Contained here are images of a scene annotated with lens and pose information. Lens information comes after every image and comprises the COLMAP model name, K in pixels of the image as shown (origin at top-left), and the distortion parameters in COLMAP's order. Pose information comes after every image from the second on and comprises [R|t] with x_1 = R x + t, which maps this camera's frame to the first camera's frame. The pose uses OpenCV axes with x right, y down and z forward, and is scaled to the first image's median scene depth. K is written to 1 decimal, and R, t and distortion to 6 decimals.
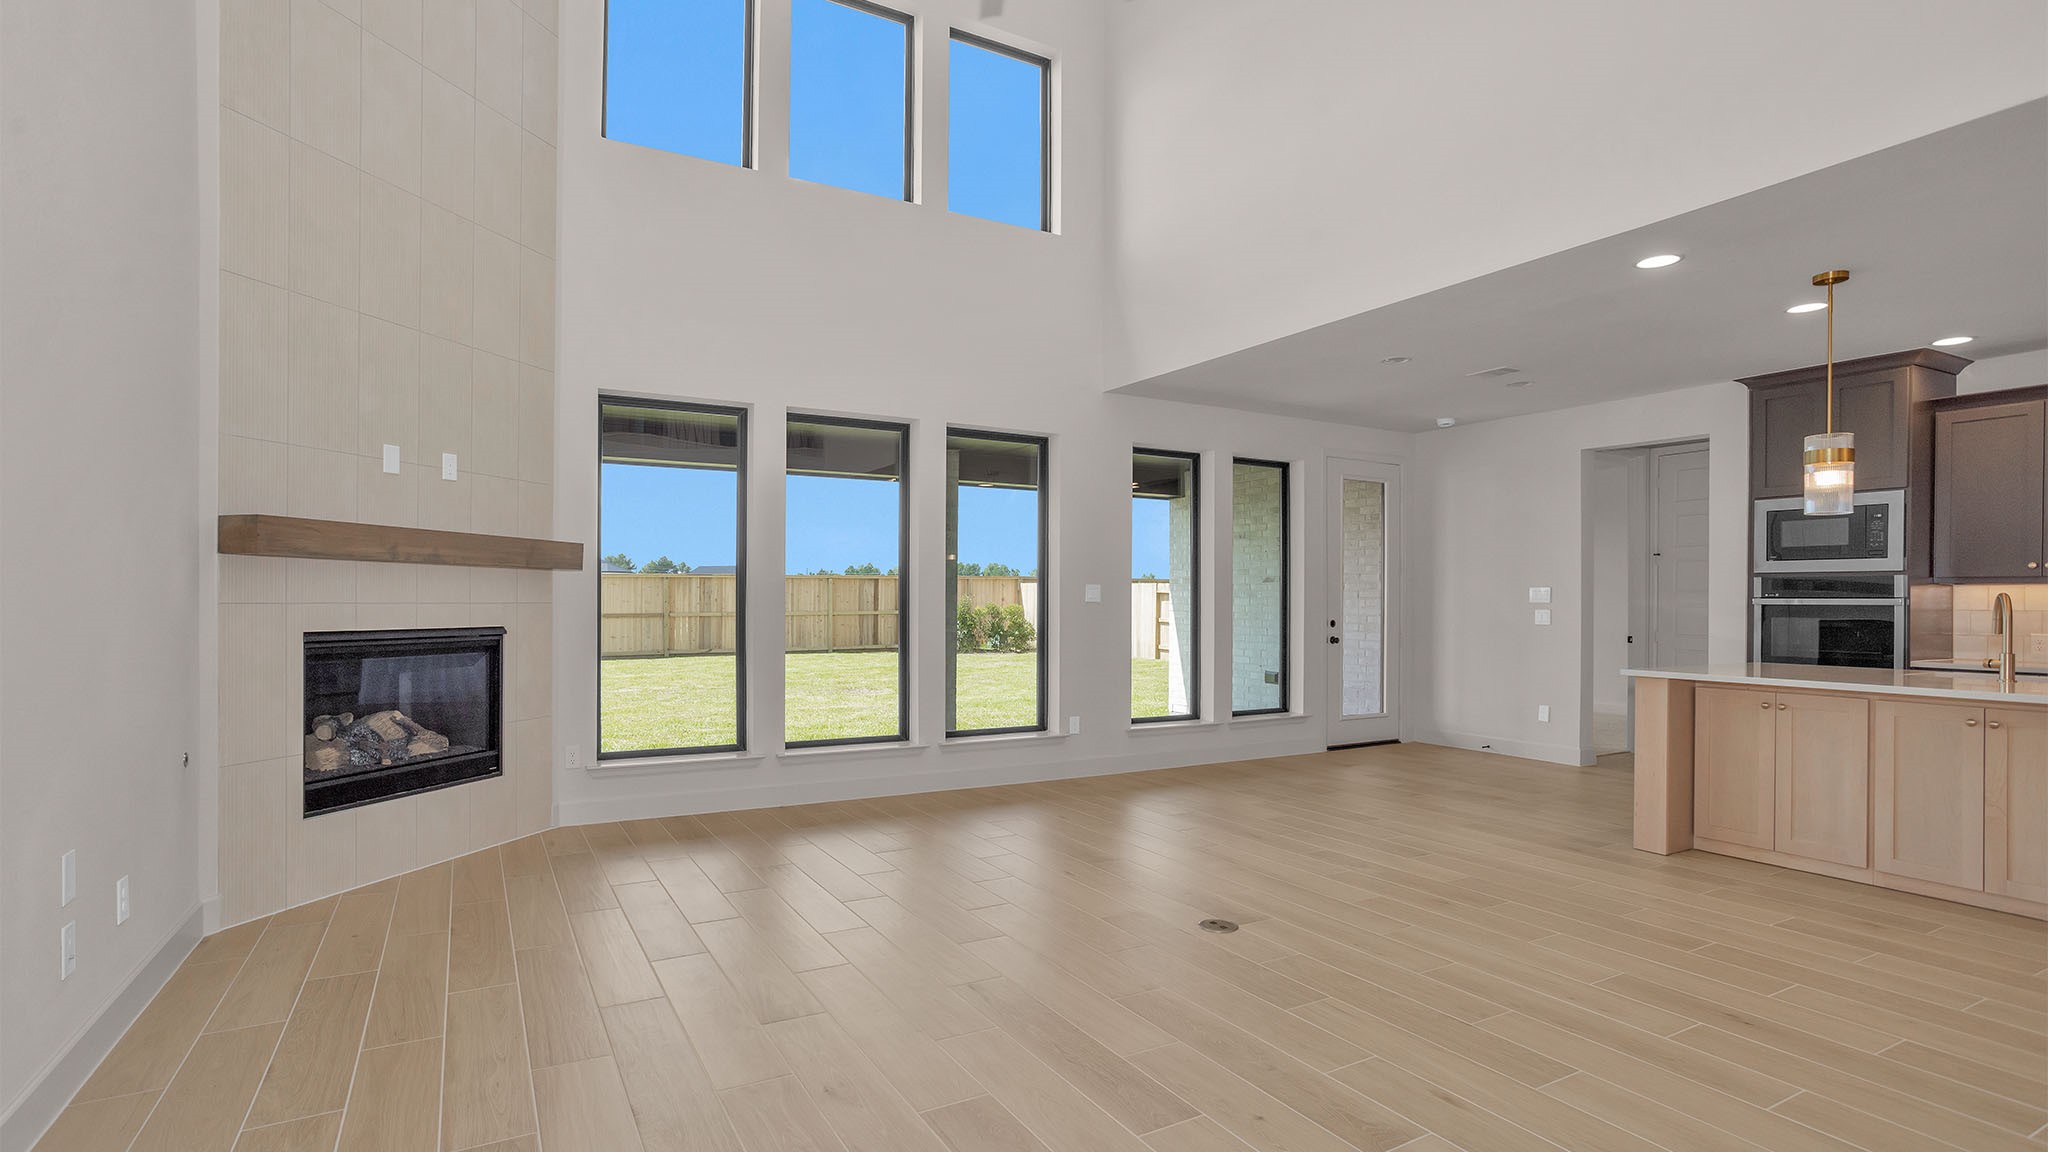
lens RADIAL K [[992.1, 0, 992.5], [0, 992.1, 600.0], [0, 0, 1]] dist [-0.031439, 0.013258]
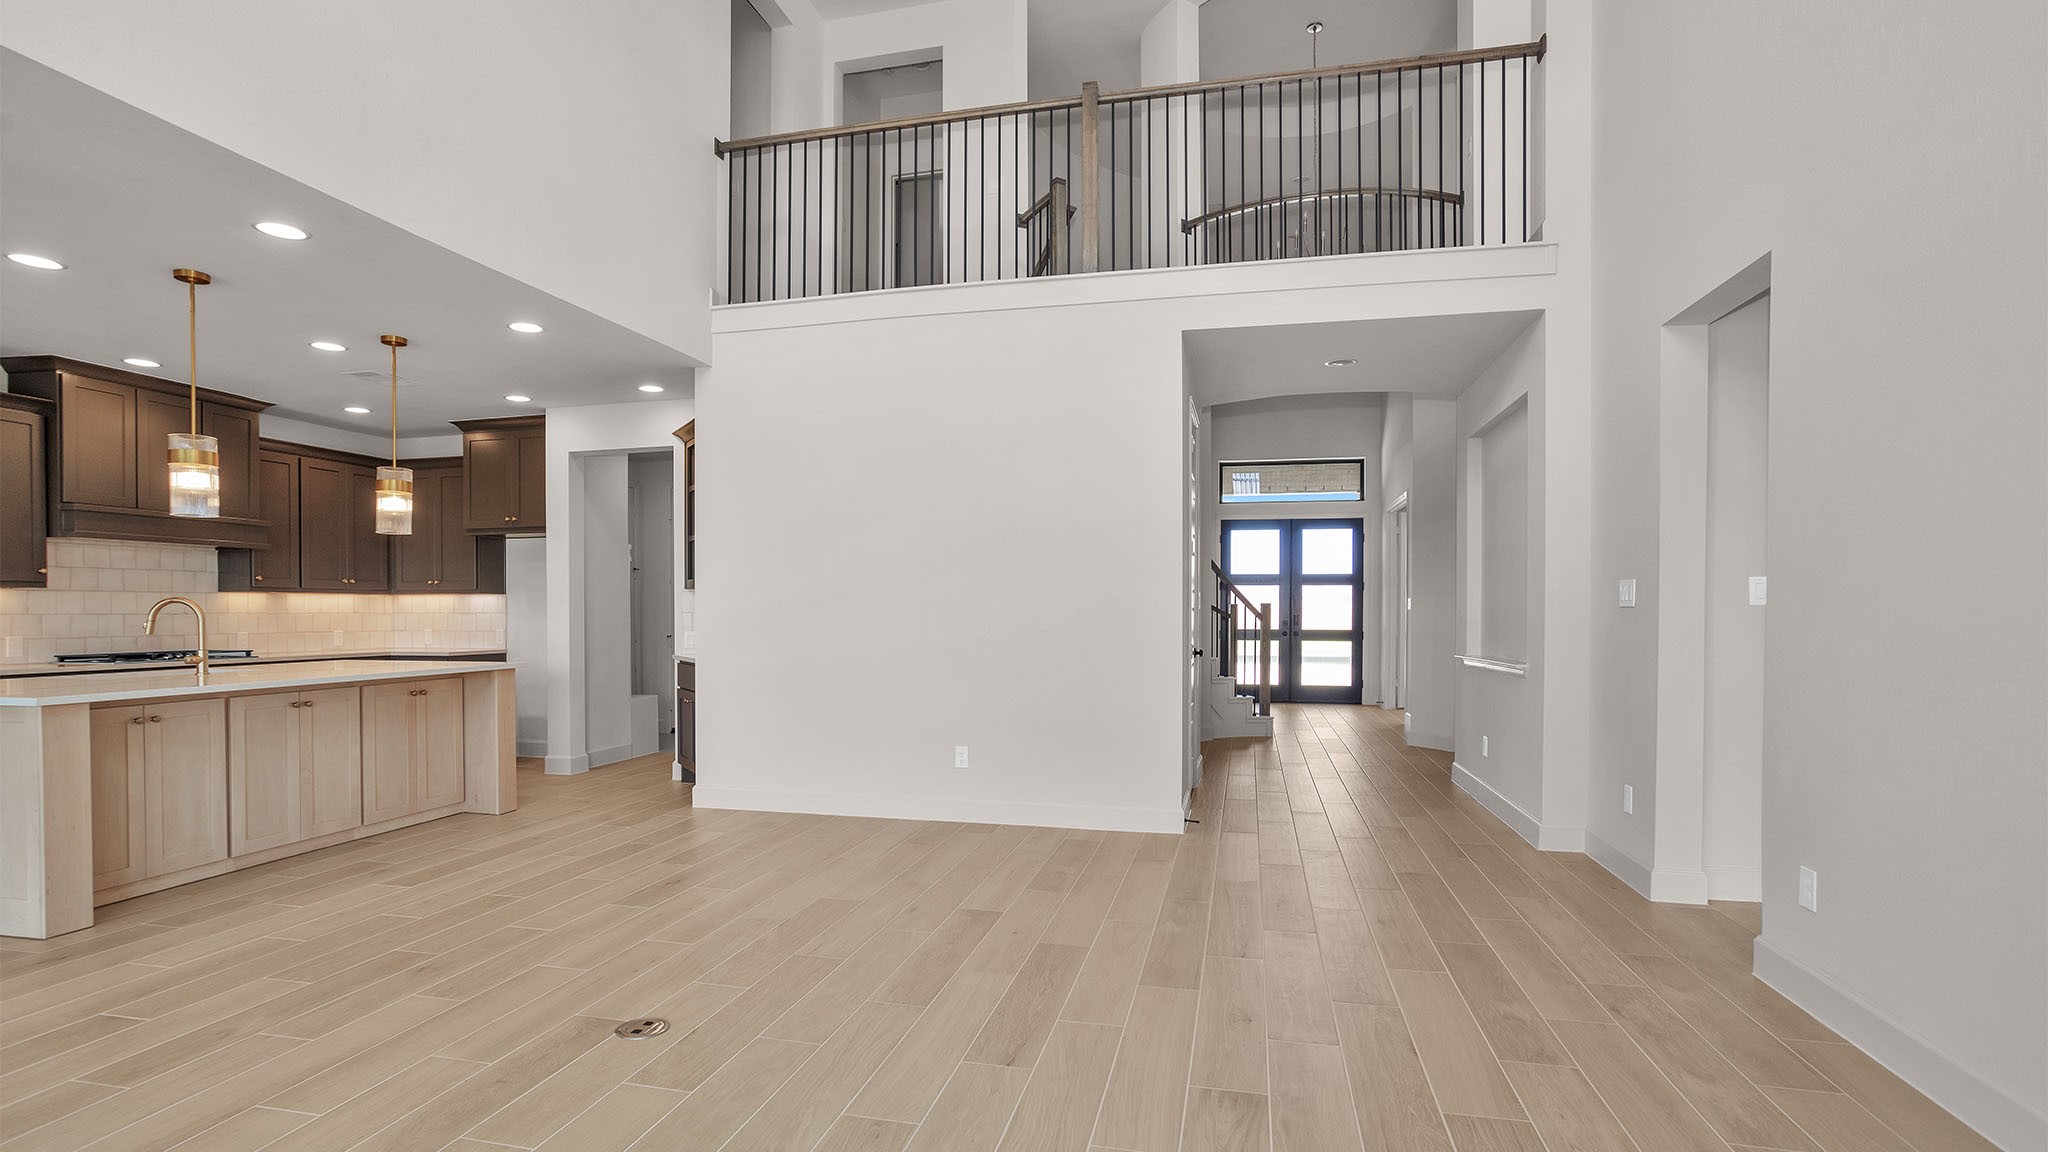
lens RADIAL K [[992.1, 0, 1012.0], [0, 992.1, 624.1], [0, 0, 1]] dist [-0.031439, 0.013258]
pose [[-0.740711, -0.015688, 0.671641, -0.325899], [-0.002215, 0.999779, 0.020909, -0.001158], [-0.671820, 0.014000, -0.740582, 0.903367]]
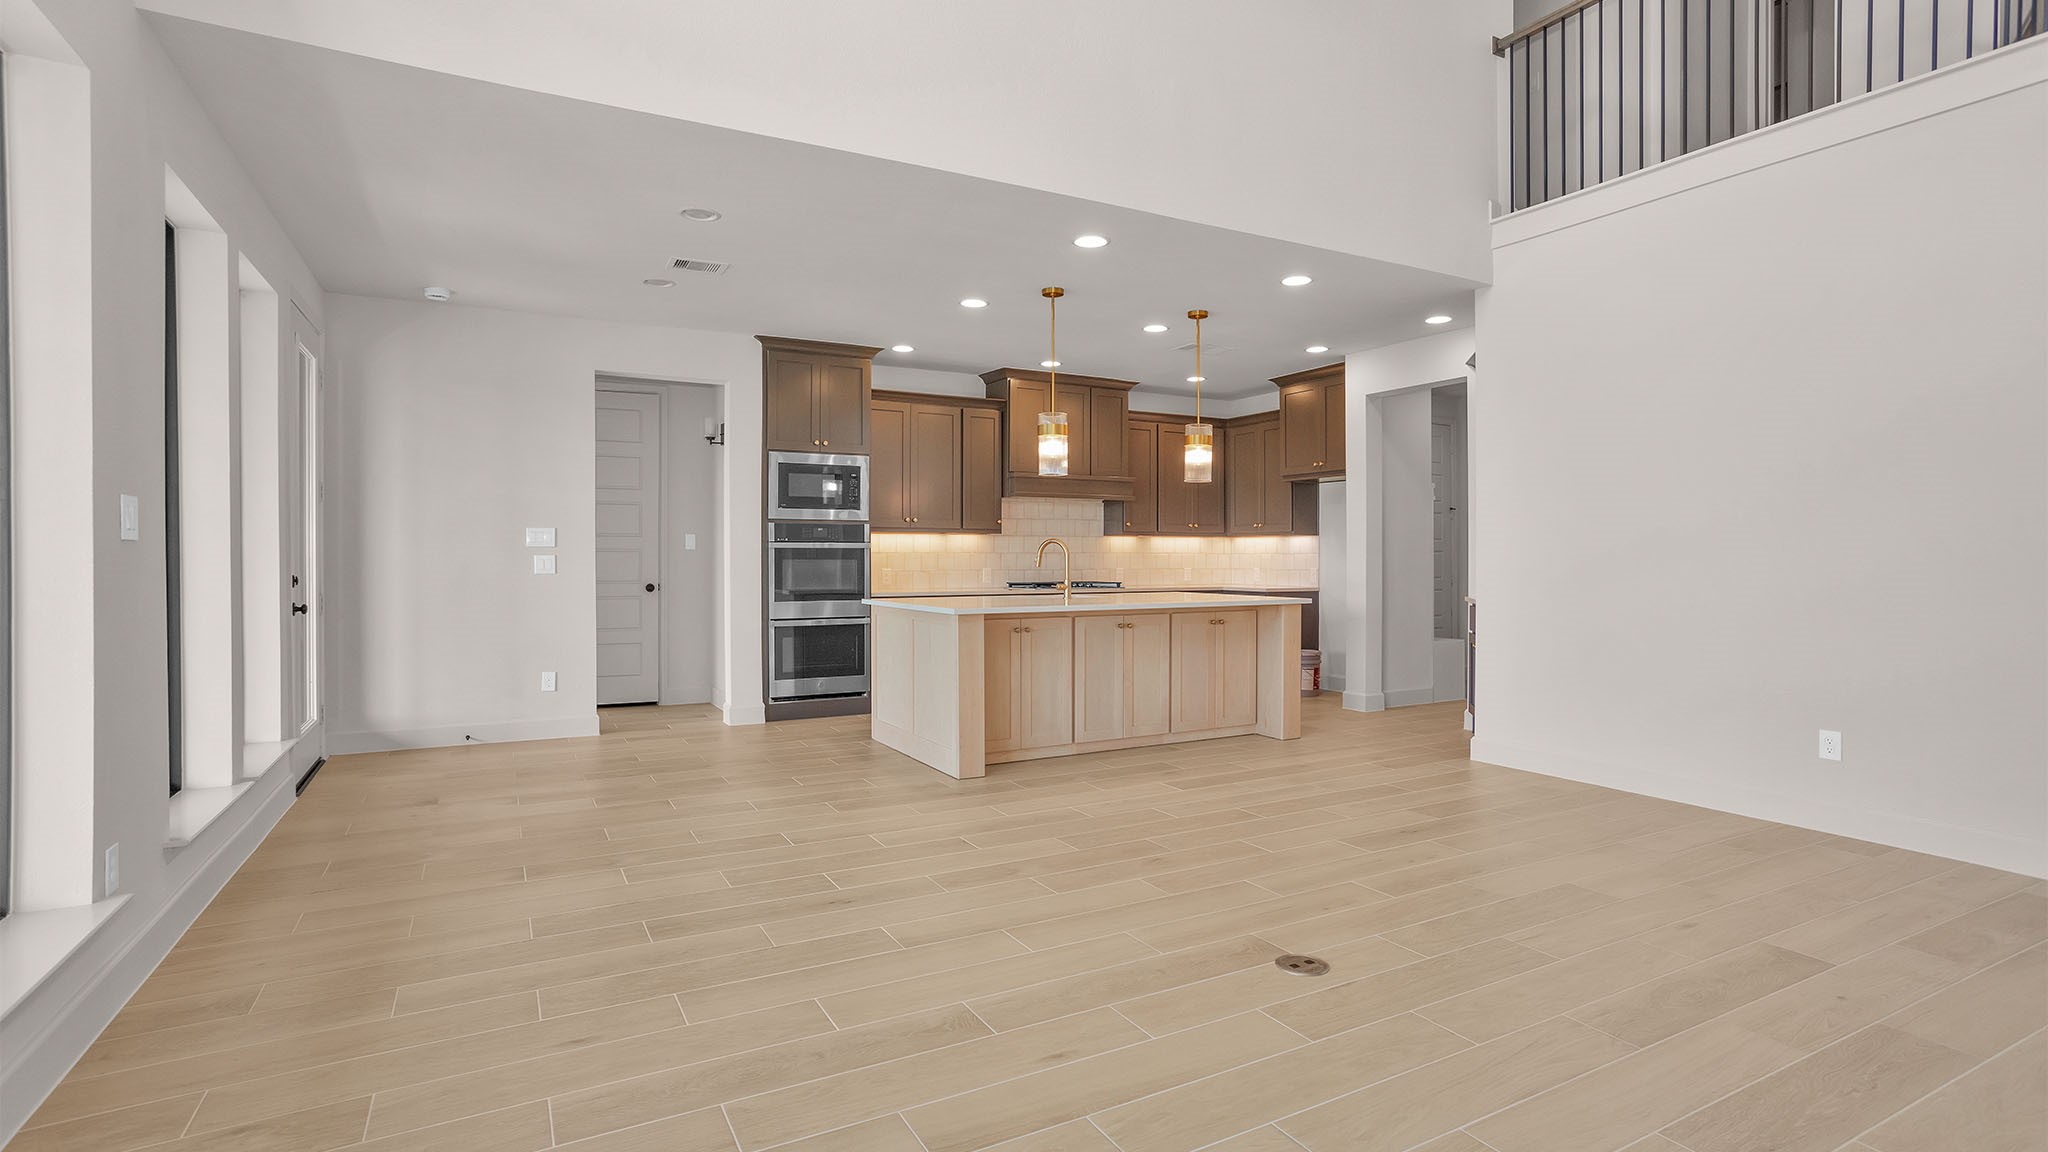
lens RADIAL K [[992.1, 0, 1013.5], [0, 992.1, 553.9], [0, 0, 1]] dist [-0.031439, 0.013258]
pose [[0.002589, -0.005787, 0.999980, -0.347225], [0.001576, 0.999982, 0.005783, 0.005899], [-0.999995, 0.001561, 0.002598, 0.804442]]
